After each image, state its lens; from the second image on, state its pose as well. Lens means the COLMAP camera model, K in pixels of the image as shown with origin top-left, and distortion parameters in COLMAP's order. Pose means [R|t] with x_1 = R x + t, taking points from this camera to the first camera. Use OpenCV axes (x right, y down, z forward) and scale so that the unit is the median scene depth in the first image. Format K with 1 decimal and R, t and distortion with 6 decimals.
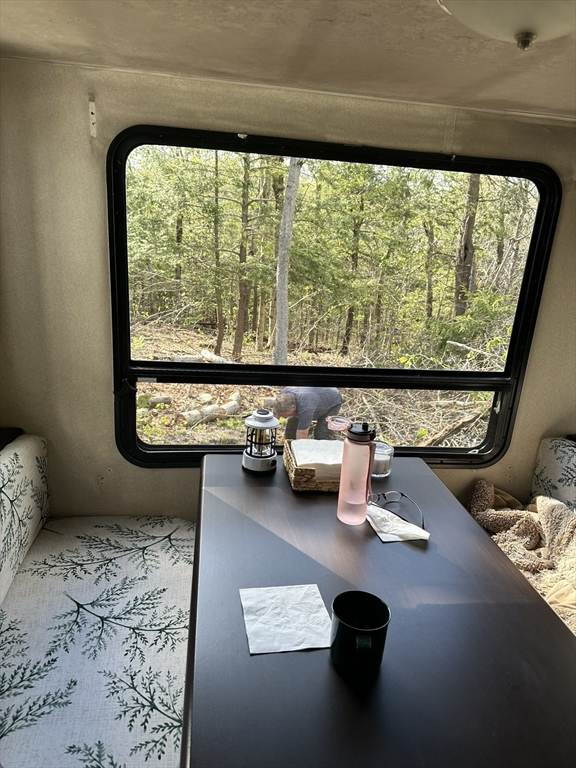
lens RADIAL K [[537.4, 0, 292.0], [0, 537.4, 383.5], [0, 0, 1]] dist [0.046329, -0.055039]
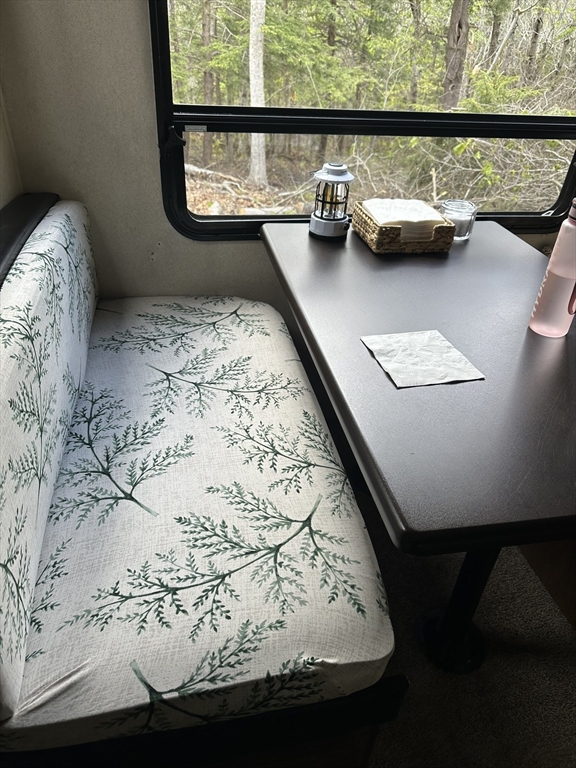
lens RADIAL K [[537.4, 0, 287.9], [0, 537.4, 386.8], [0, 0, 1]] dist [0.046329, -0.055039]
pose [[0.997706, -0.048530, 0.047206, -0.236055], [0.031140, 0.948076, 0.316516, 0.141413], [-0.060116, -0.314320, 0.947412, 0.078942]]
